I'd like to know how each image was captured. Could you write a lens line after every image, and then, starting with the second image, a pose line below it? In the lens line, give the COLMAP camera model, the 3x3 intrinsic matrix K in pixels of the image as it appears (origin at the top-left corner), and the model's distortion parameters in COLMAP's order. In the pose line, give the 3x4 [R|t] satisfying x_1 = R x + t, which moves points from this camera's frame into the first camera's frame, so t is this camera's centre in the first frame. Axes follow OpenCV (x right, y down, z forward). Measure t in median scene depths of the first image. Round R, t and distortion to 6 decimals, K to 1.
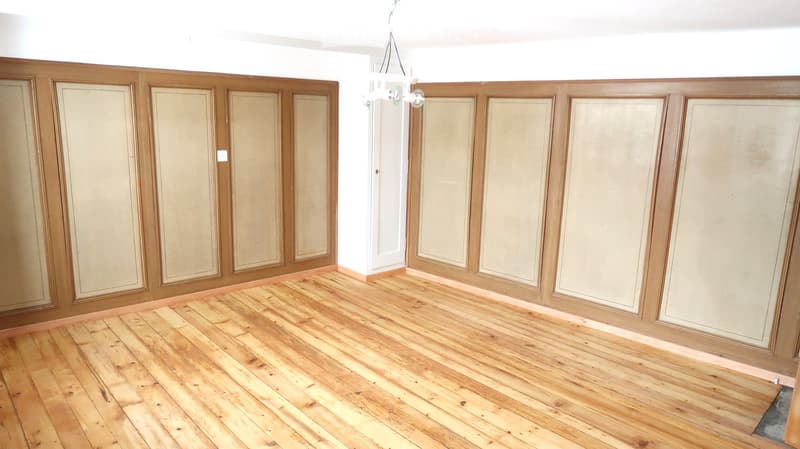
lens RADIAL K [[551.0, 0, 400.0], [0, 551.0, 224.5], [0, 0, 1]] dist [-0.016372, 0.001914]
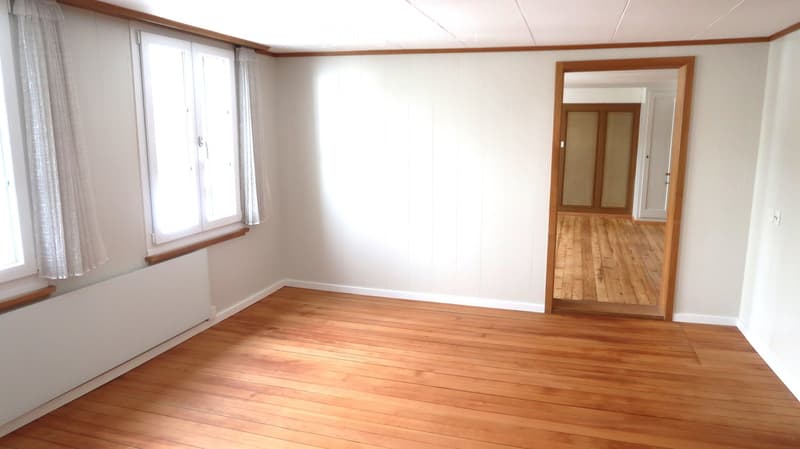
lens RADIAL K [[551.0, 0, 400.0], [0, 551.0, 224.5], [0, 0, 1]] dist [-0.016372, 0.001914]
pose [[0.503848, 0.123843, -0.854869, 1.257426], [-0.162101, 0.985642, 0.047248, 0.181212], [0.848446, 0.114769, 0.516689, -0.555483]]
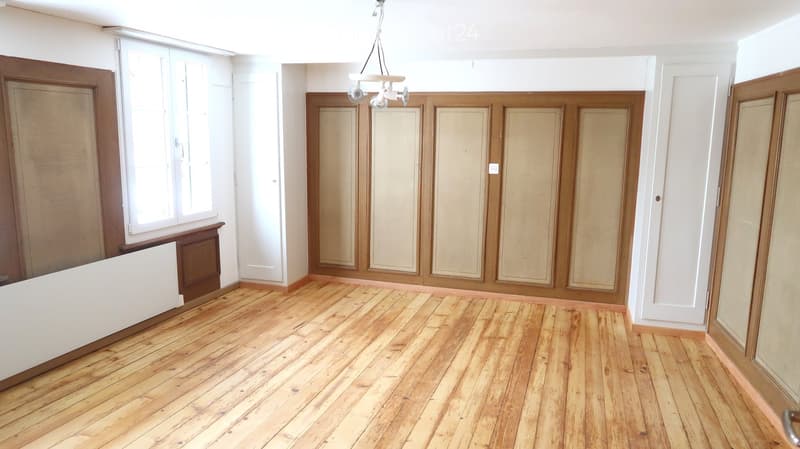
lens RADIAL K [[551.0, 0, 400.0], [0, 551.0, 224.5], [0, 0, 1]] dist [-0.016372, 0.001914]
pose [[0.496843, 0.117458, -0.859855, 0.575116], [-0.172736, 0.984358, 0.034656, -0.026790], [0.850476, 0.131309, 0.509361, 0.350075]]
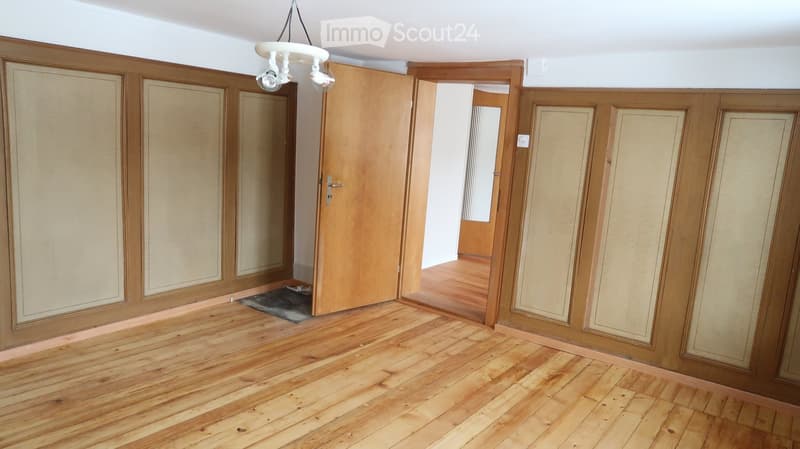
lens RADIAL K [[551.0, 0, 400.0], [0, 551.0, 224.5], [0, 0, 1]] dist [-0.016372, 0.001914]
pose [[-0.177995, -0.196181, 0.964277, -0.536326], [0.126103, 0.967298, 0.220073, -0.112441], [-0.975918, 0.160770, -0.147435, 0.637577]]
